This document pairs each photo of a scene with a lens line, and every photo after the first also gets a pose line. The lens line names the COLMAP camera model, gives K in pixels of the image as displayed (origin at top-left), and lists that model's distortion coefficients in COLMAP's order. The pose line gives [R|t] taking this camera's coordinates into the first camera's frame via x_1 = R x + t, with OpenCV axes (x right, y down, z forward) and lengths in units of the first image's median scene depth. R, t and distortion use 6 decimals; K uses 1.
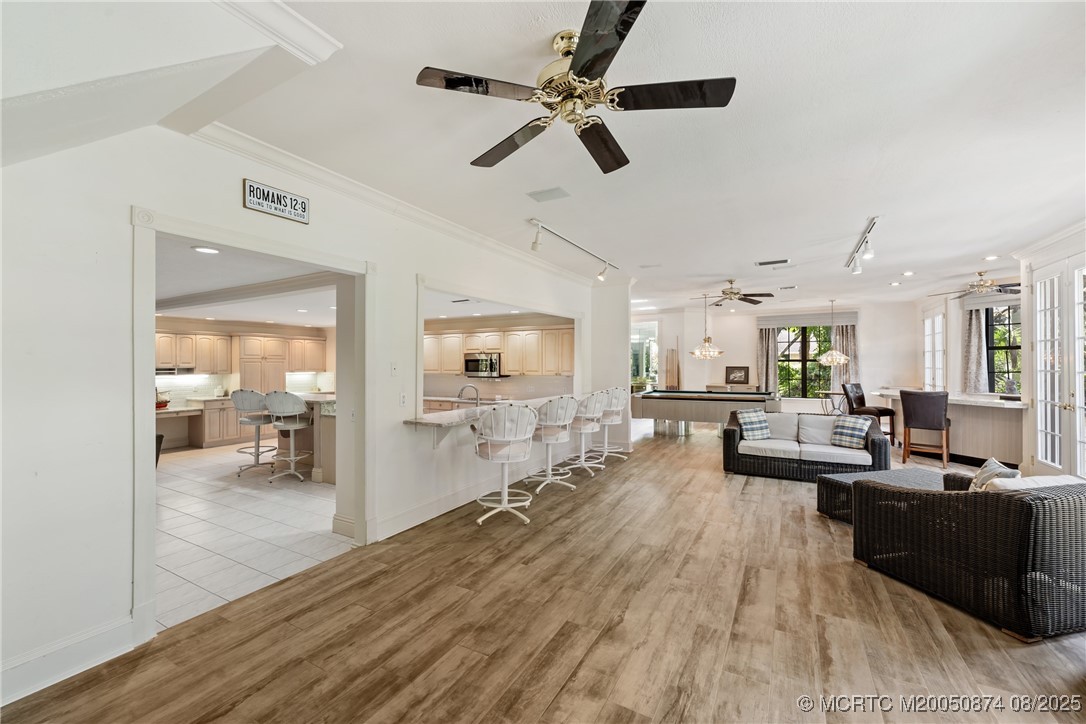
lens RADIAL K [[446.0, 0, 542.0], [0, 446.0, 363.4], [0, 0, 1]] dist [0.003788, -0.000126]
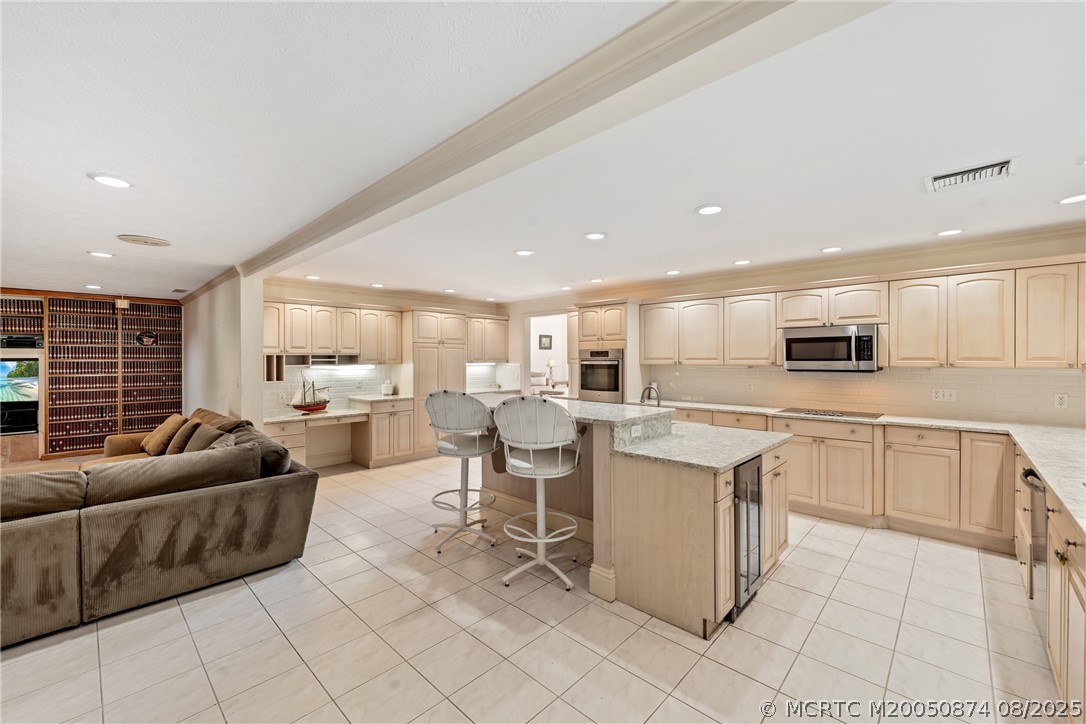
lens RADIAL K [[446.0, 0, 546.2], [0, 446.0, 363.0], [0, 0, 1]] dist [0.003788, -0.000126]
pose [[0.969888, 0.003387, -0.243526, -0.338425], [-0.001225, 0.999958, 0.009029, 0.017508], [0.243546, -0.008459, 0.969852, 0.411958]]
